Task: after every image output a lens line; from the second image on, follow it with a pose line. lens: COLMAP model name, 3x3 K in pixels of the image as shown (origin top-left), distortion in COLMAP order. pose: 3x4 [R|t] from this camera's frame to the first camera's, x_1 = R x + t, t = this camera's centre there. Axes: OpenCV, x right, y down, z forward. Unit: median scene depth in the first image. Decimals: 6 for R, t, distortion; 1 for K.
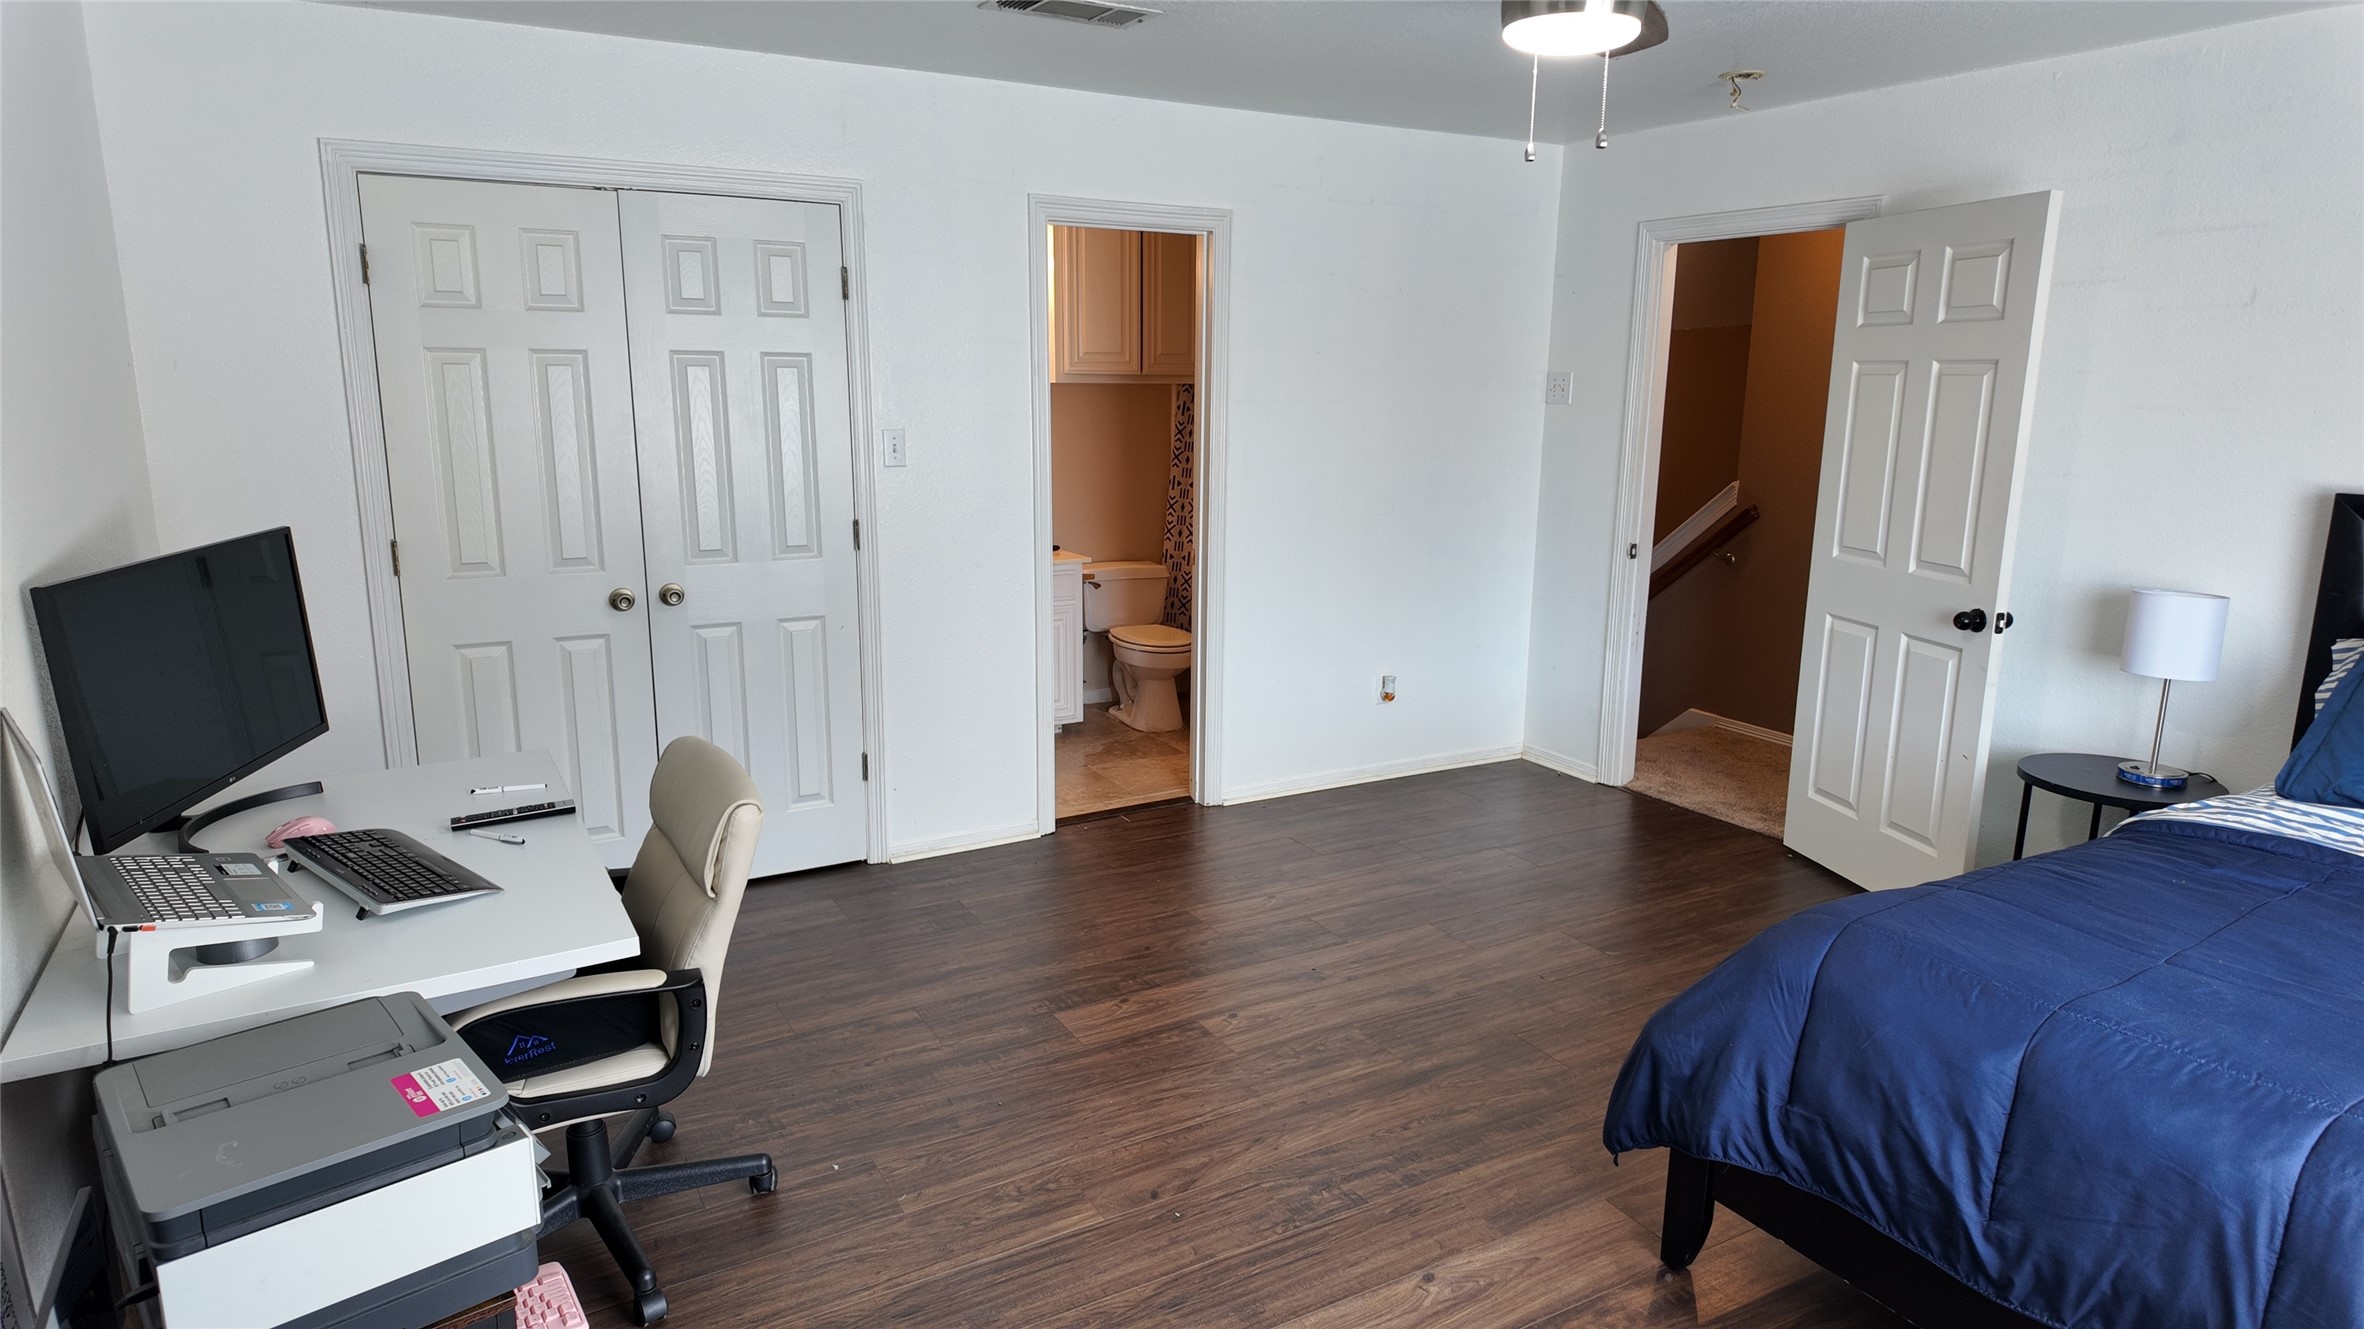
lens RADIAL K [[1378.3, 0, 1175.3], [0, 1378.3, 662.3], [0, 0, 1]] dist [0.118076, -0.174455]
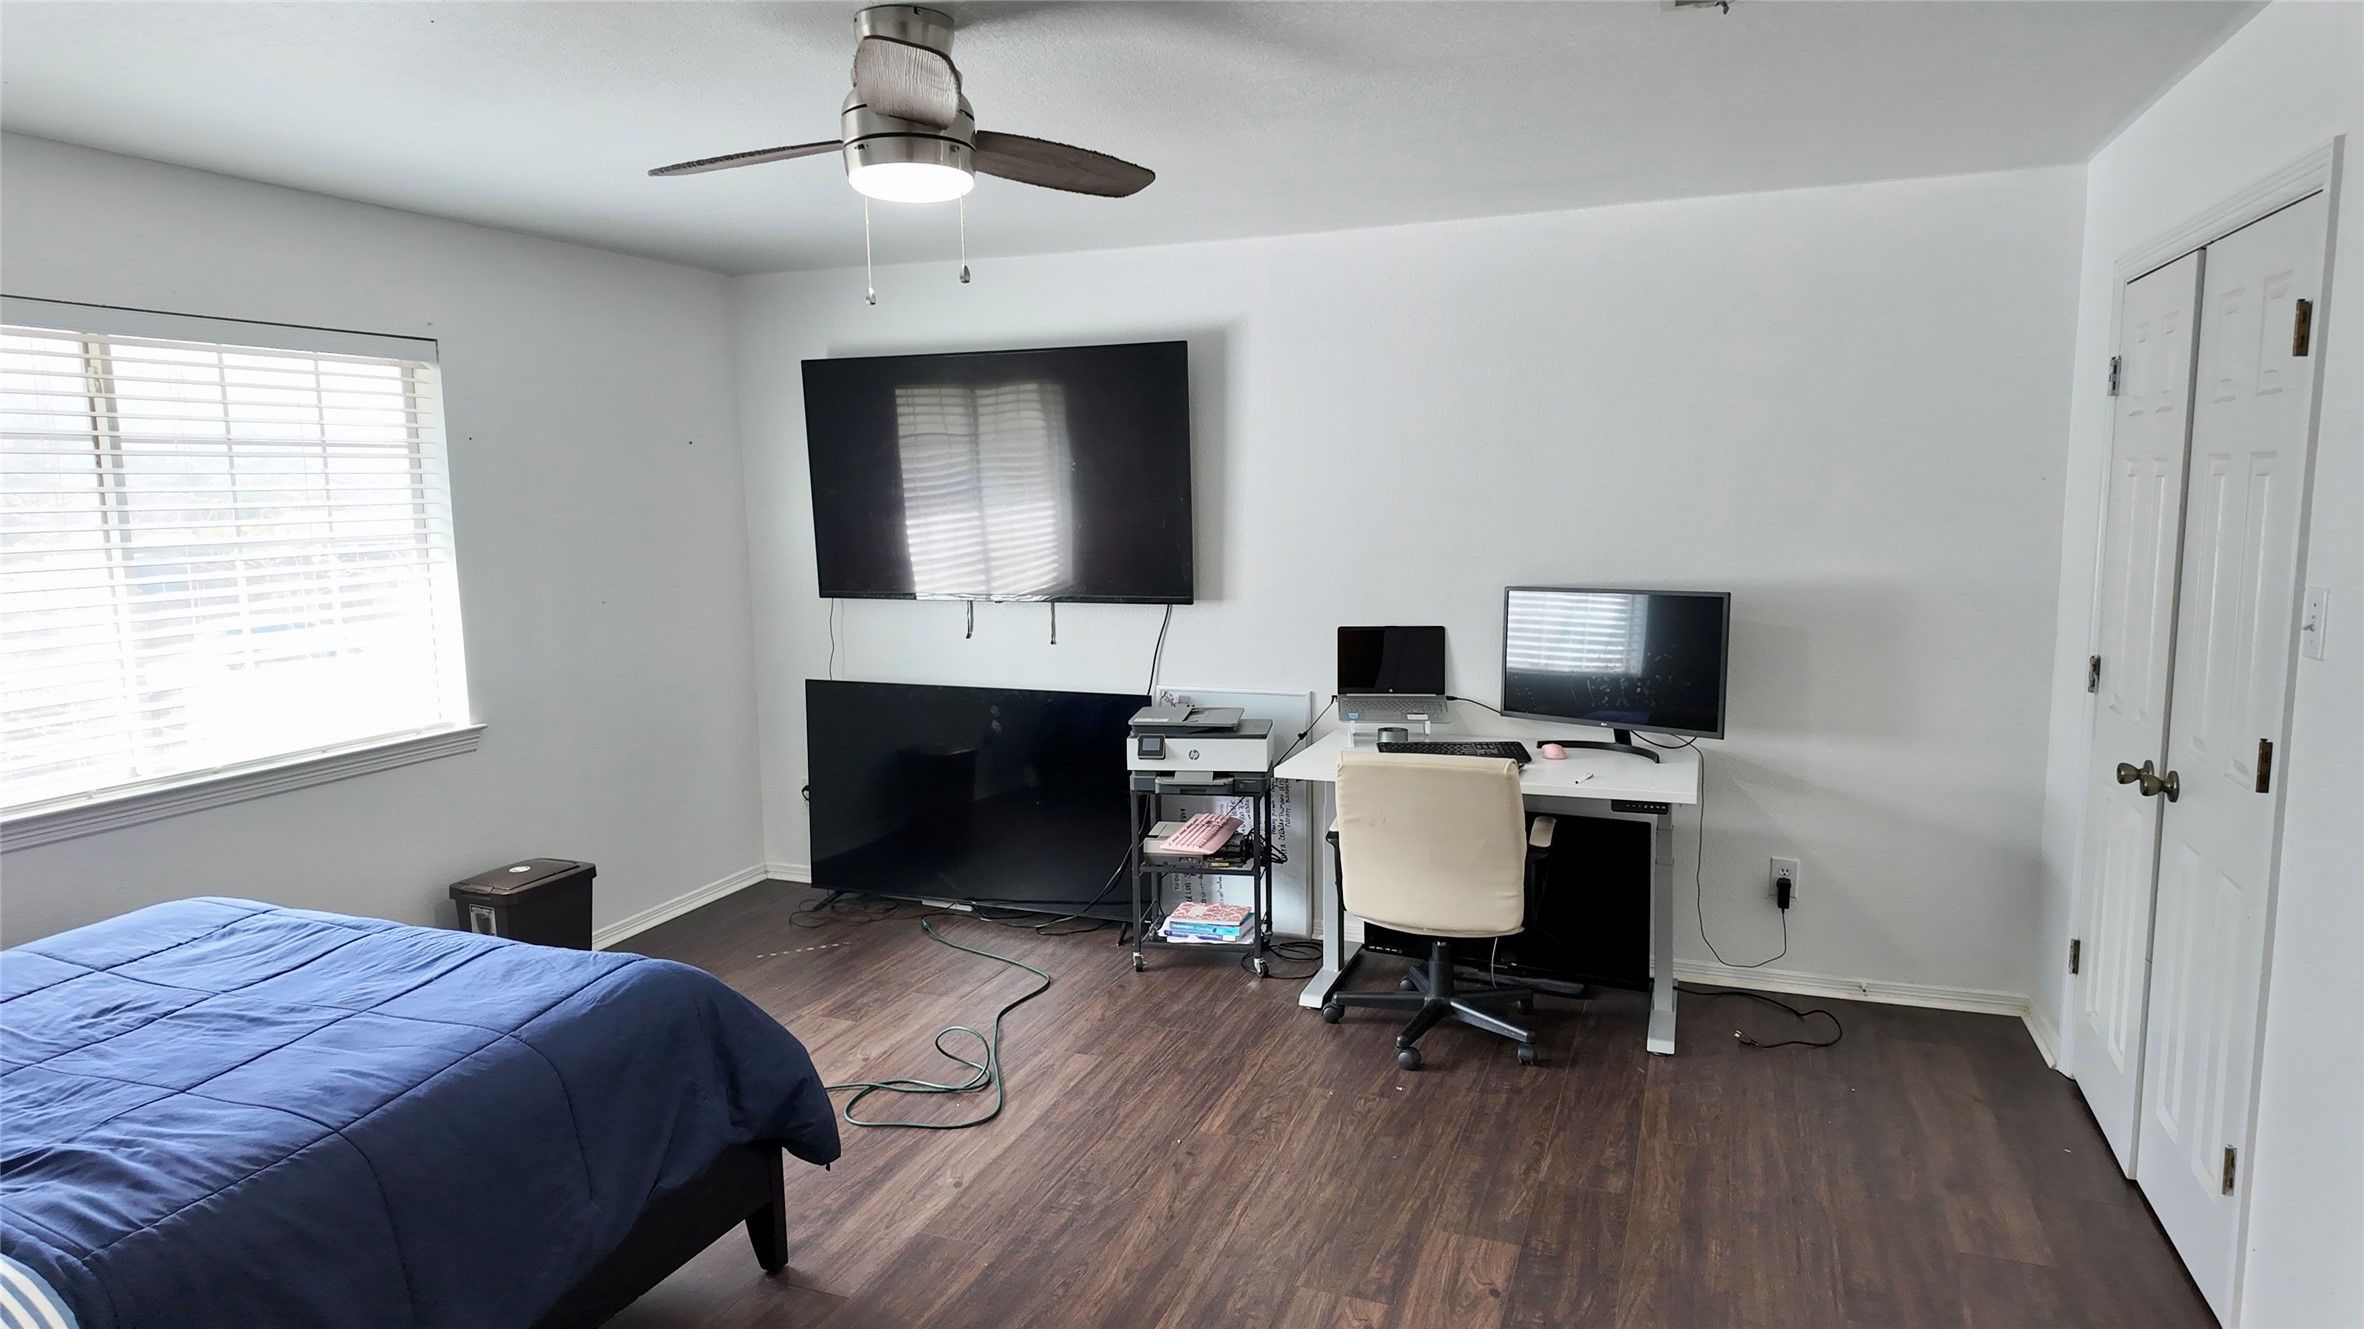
lens RADIAL K [[1378.3, 0, 1175.3], [0, 1378.3, 662.3], [0, 0, 1]] dist [0.118076, -0.174455]
pose [[-0.777311, 0.085566, -0.623270, 0.703282], [-0.121731, 0.951528, 0.282447, -0.361696], [0.617227, 0.295421, -0.729217, 1.719545]]
